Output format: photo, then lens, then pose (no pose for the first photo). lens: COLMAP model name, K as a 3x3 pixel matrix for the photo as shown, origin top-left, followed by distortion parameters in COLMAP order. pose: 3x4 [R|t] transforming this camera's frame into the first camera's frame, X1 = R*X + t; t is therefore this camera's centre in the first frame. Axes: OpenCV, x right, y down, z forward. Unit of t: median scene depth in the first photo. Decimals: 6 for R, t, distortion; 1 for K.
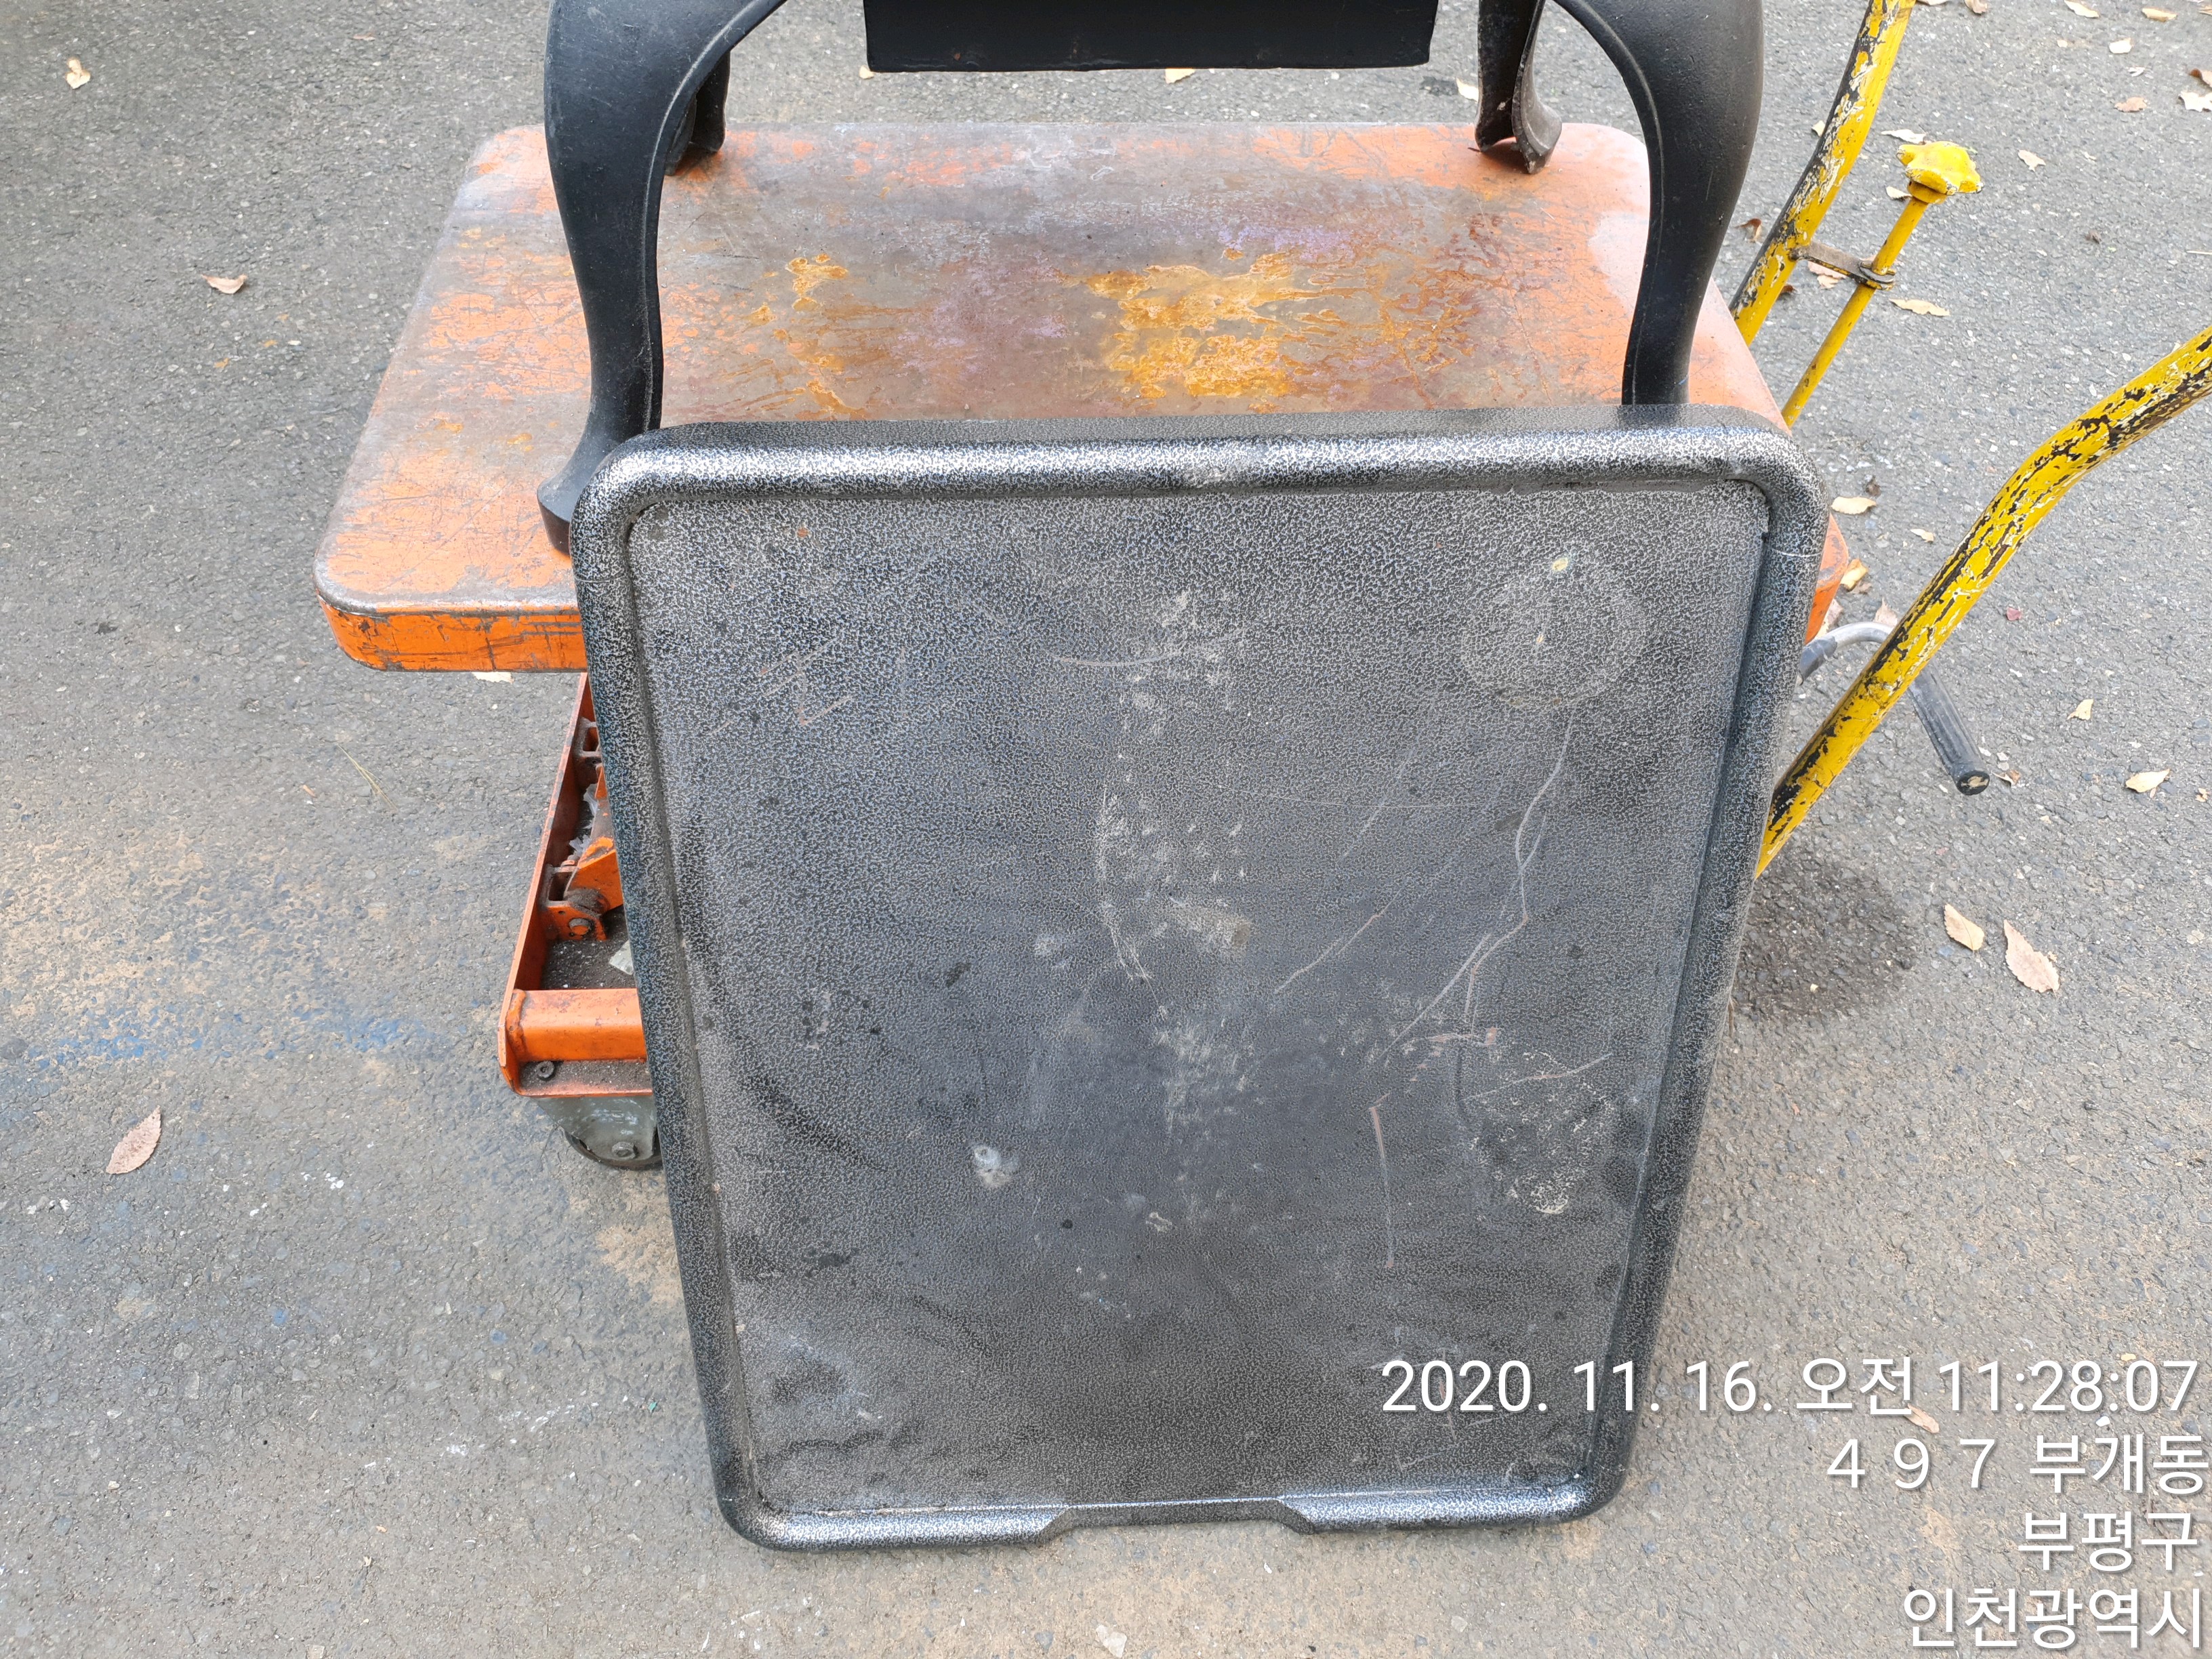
lens RADIAL K [[1725.7, 0, 1111.7], [0, 1725.7, 803.5], [0, 0, 1]] dist [-0.024984, 0.062973]
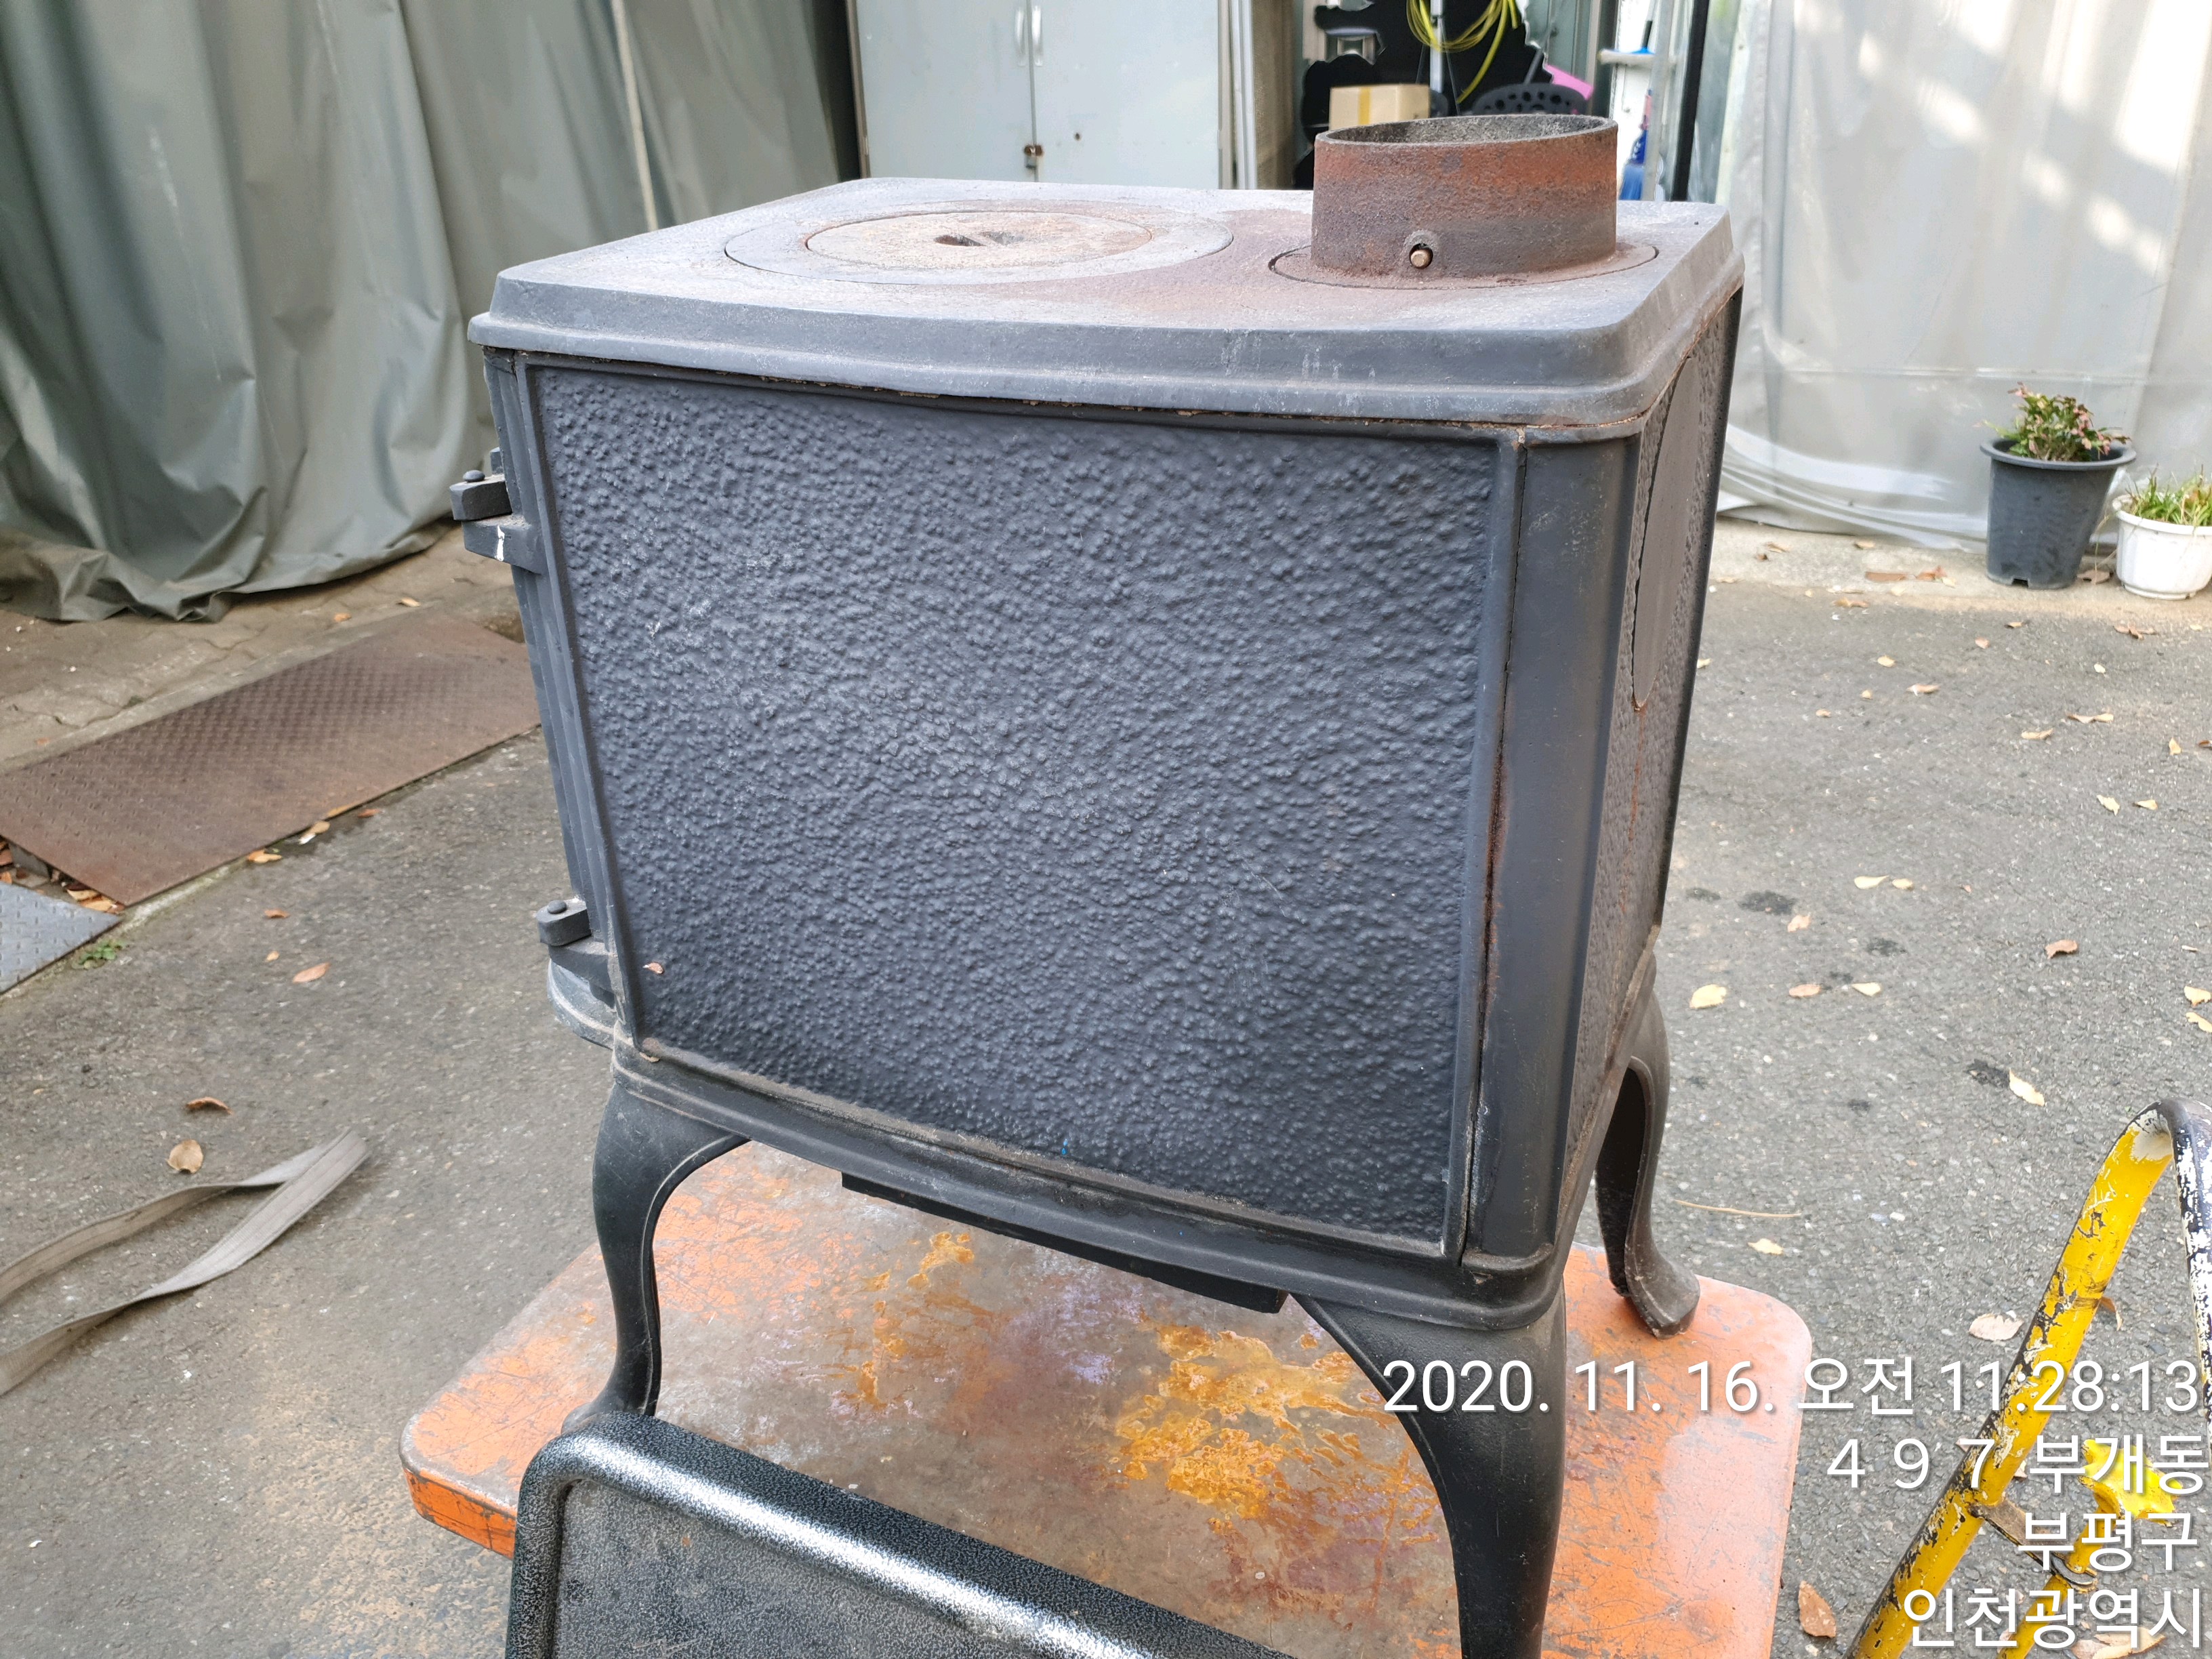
lens RADIAL K [[1725.7, 0, 1111.7], [0, 1725.7, 803.5], [0, 0, 1]] dist [-0.024984, 0.062973]
pose [[0.877278, 0.167426, -0.449836, 0.372201], [-0.322612, 0.899604, -0.294338, -0.260266], [0.355395, 0.403339, 0.843216, -0.052658]]
